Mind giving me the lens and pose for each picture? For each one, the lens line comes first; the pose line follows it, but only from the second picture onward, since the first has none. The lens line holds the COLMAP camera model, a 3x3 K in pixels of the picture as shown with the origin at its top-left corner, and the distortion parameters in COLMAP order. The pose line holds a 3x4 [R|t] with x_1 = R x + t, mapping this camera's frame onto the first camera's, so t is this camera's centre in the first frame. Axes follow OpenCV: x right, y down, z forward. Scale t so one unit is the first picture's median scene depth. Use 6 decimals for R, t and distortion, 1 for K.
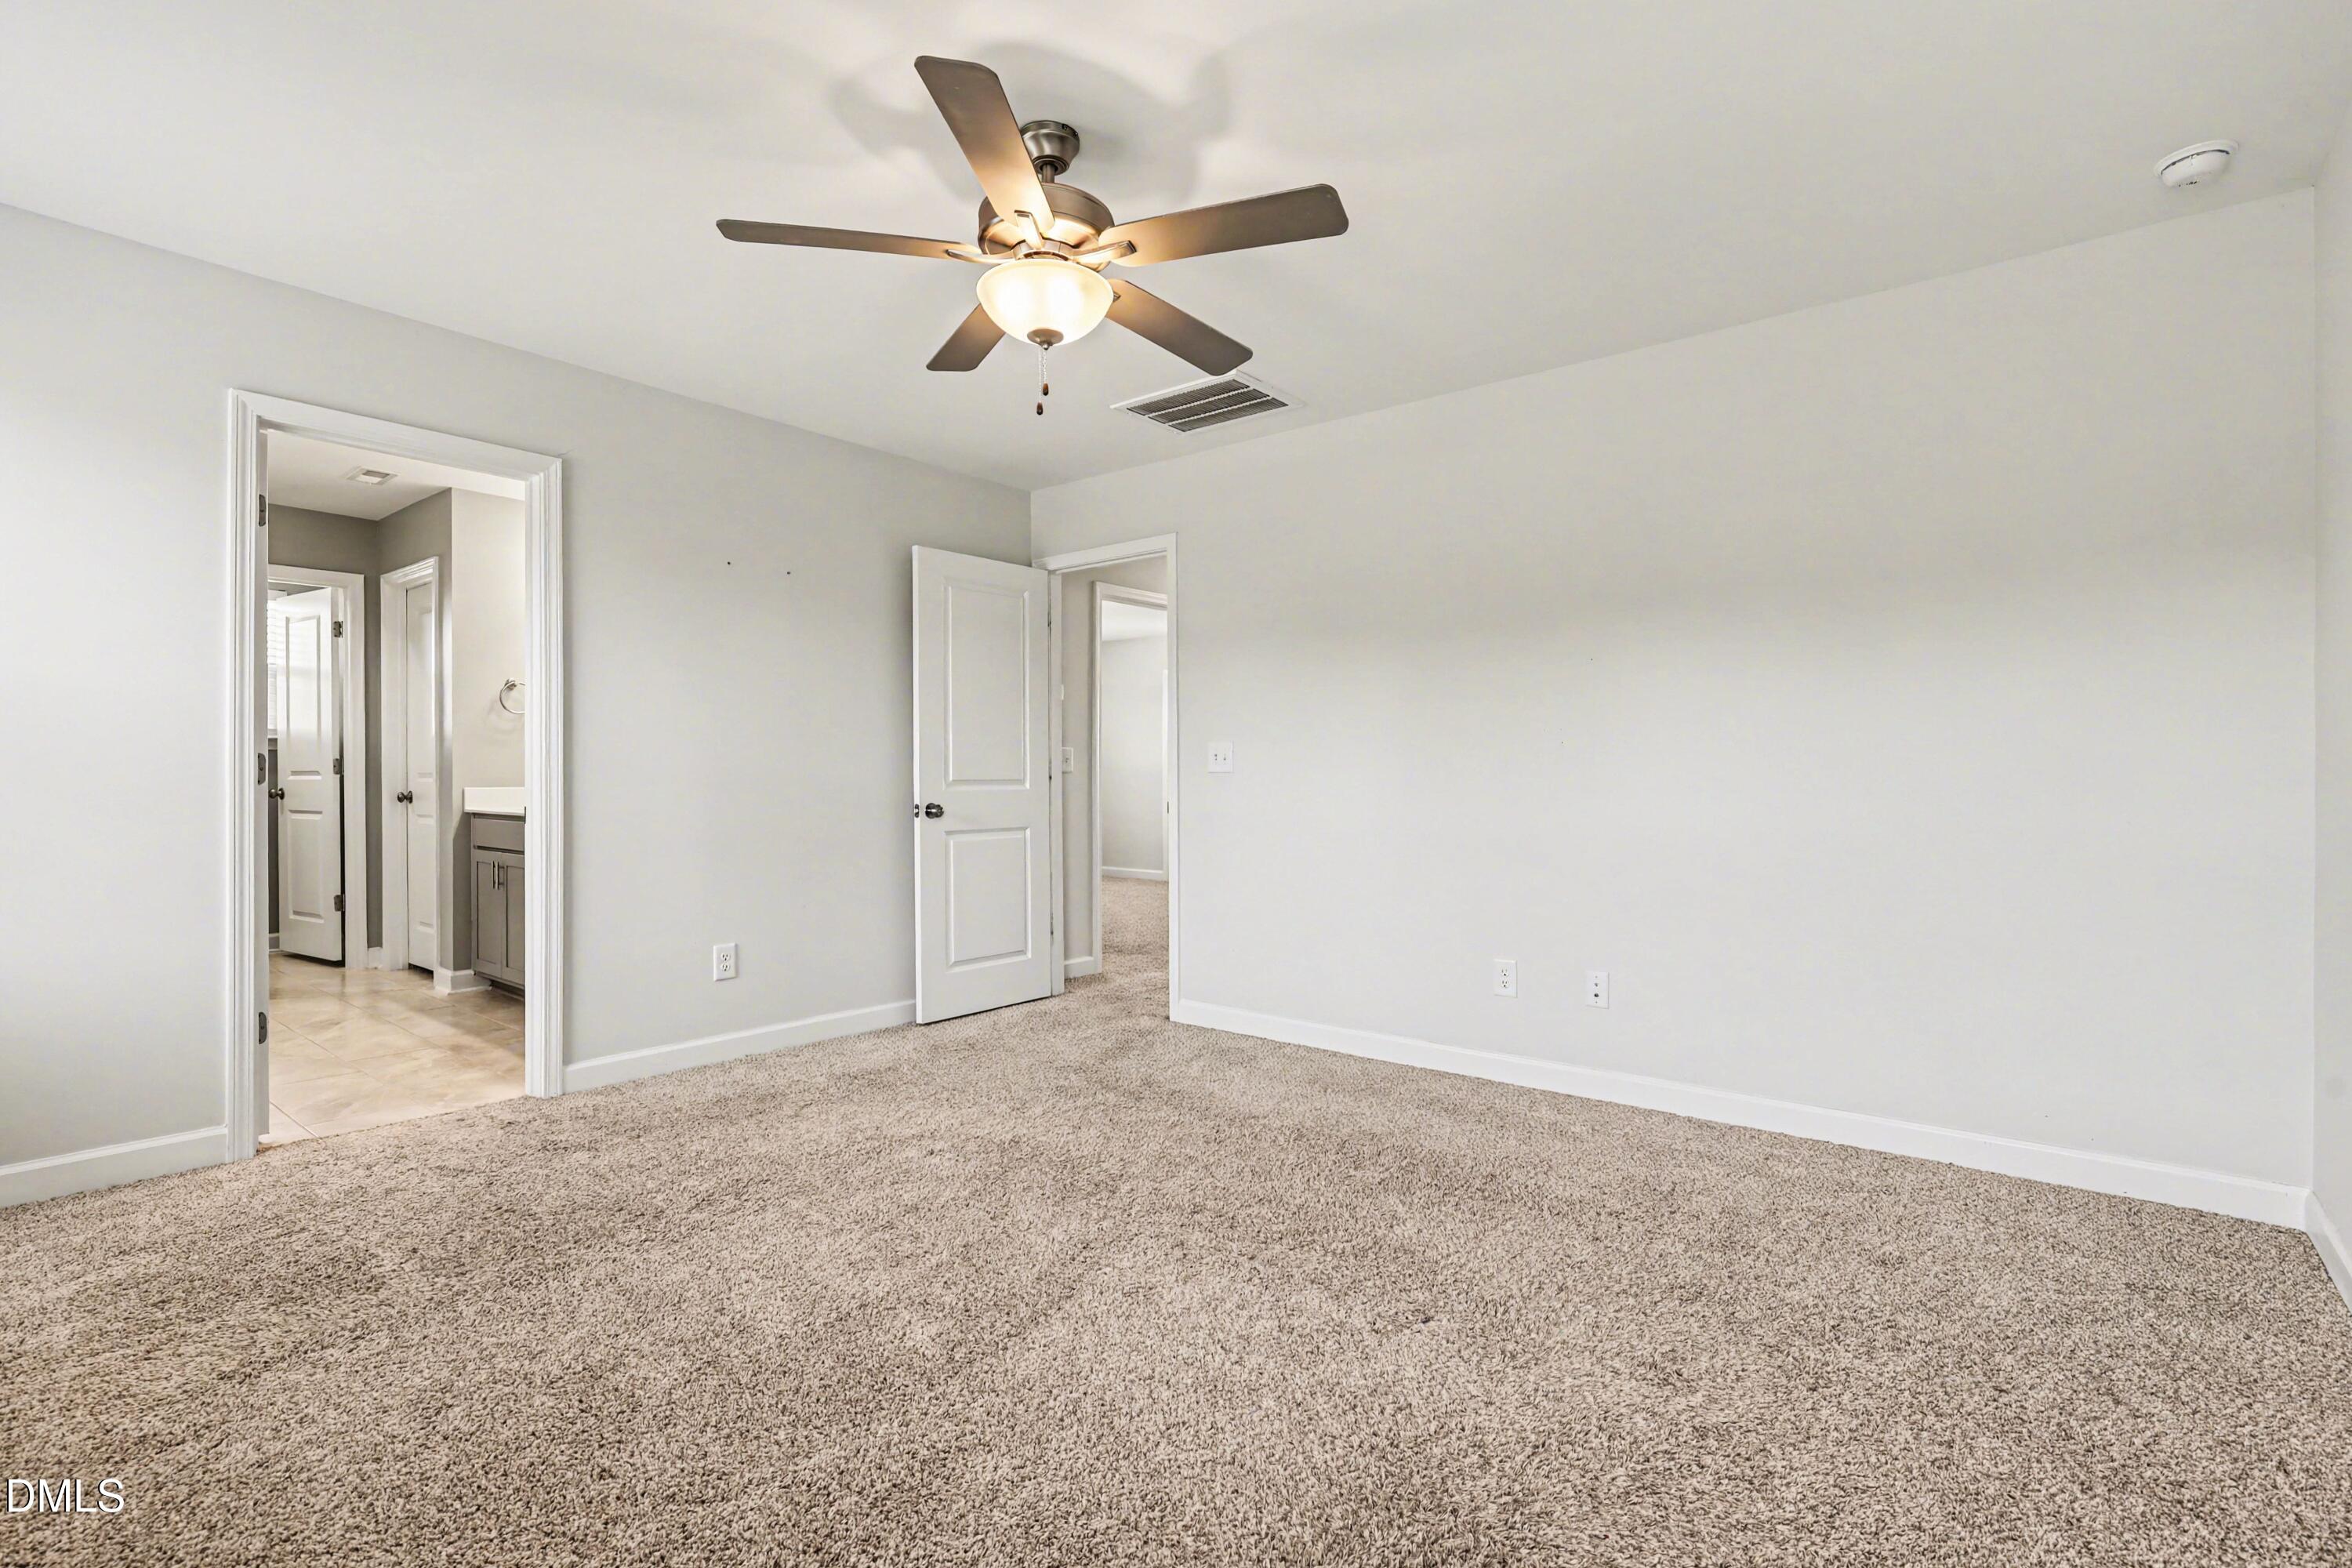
lens RADIAL K [[1041.9, 0, 1184.3], [0, 1041.9, 775.3], [0, 0, 1]] dist [-0.000664, 0.000027]
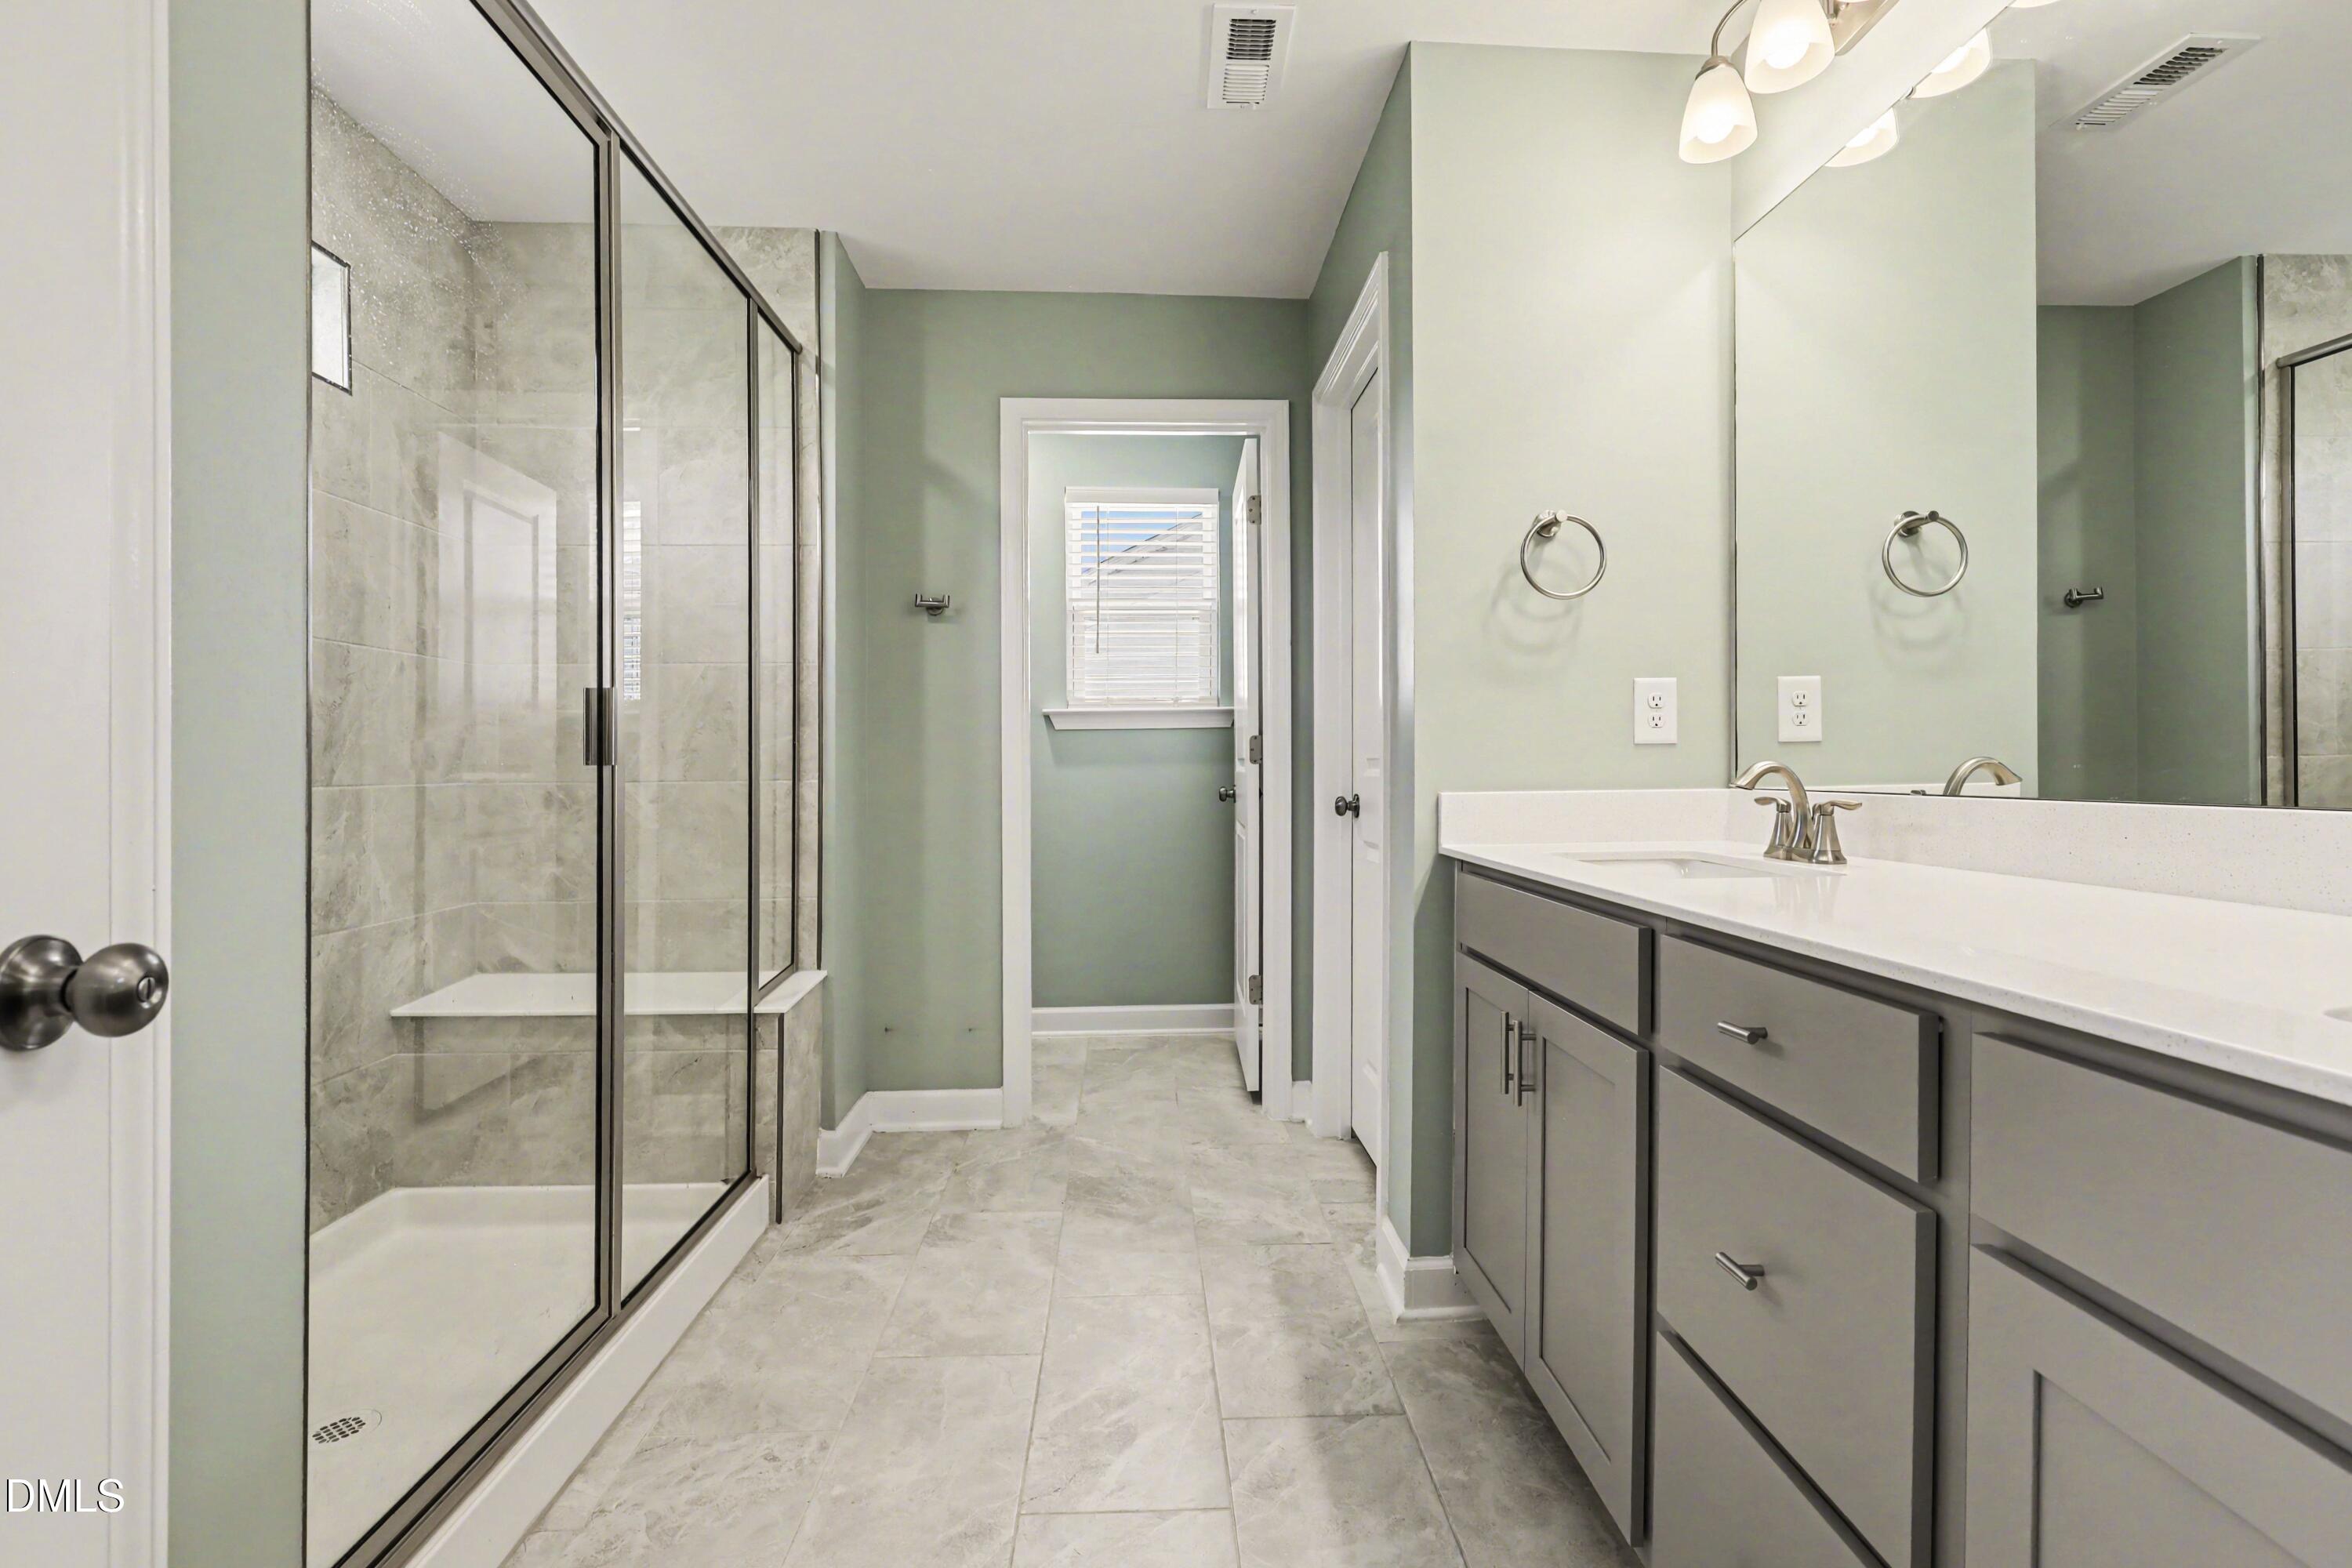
lens RADIAL K [[1041.9, 0, 1184.3], [0, 1041.9, 775.3], [0, 0, 1]] dist [-0.000664, 0.000027]
pose [[0.657782, 0.006230, -0.753183, -0.420164], [-0.001223, 0.999973, 0.007203, 0.002019], [0.753207, -0.003817, 0.657772, 0.612354]]
